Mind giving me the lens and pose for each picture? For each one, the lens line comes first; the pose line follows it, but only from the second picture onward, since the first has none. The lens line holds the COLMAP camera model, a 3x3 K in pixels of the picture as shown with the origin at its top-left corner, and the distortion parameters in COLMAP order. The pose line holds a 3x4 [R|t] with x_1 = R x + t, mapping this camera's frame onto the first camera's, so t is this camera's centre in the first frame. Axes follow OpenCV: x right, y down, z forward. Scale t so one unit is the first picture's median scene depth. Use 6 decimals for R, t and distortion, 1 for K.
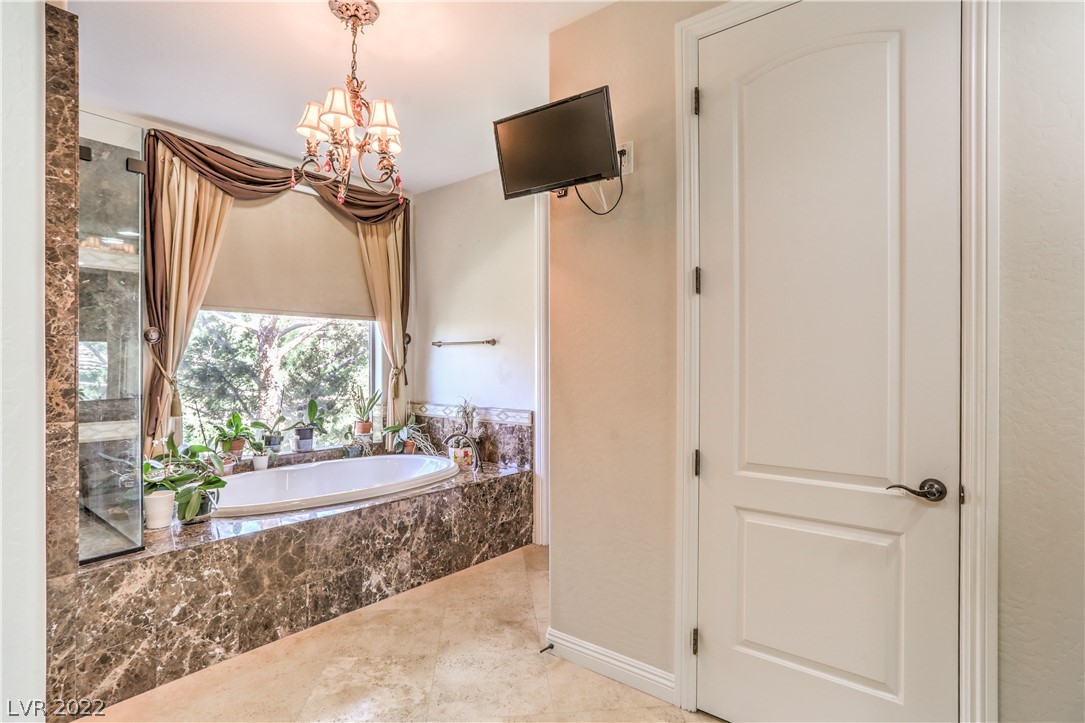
lens RADIAL K [[551.9, 0, 542.2], [0, 551.9, 367.0], [0, 0, 1]] dist [-0.002906, 0.000600]
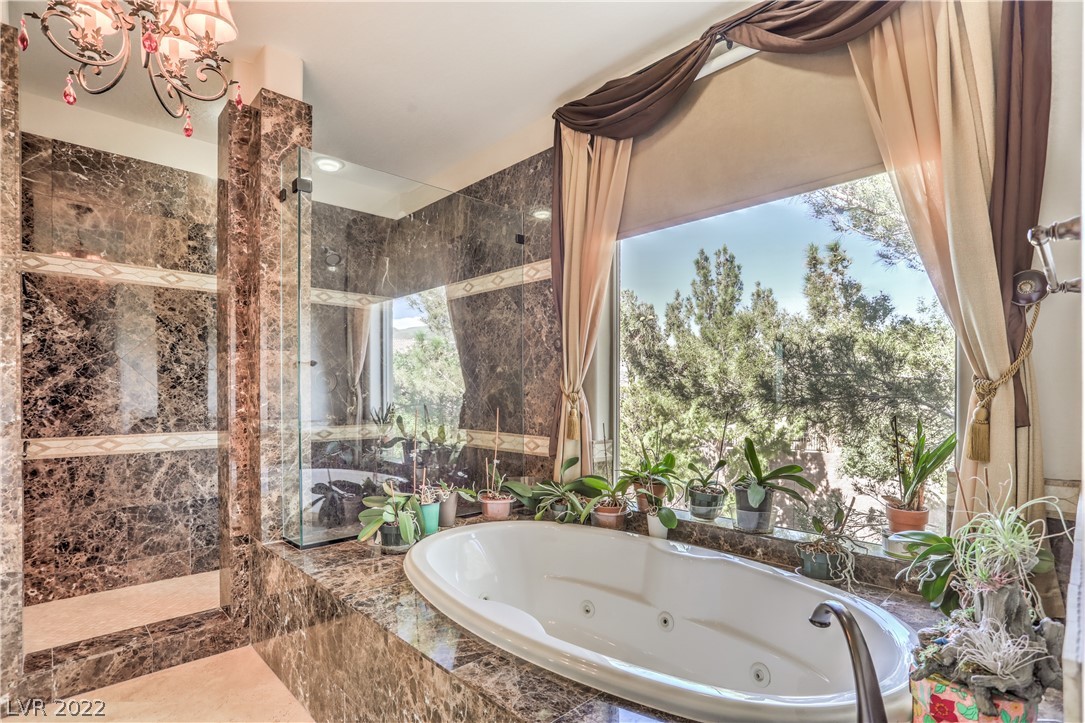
lens RADIAL K [[542.1, 0, 542.2], [0, 542.1, 396.1], [0, 0, 1]] dist [-0.001754, -0.000030]
pose [[-0.145549, 0.005908, -0.989333, 0.154224], [-0.003733, 0.999972, 0.006521, 0.019396], [0.989344, 0.004642, -0.145523, 1.070478]]
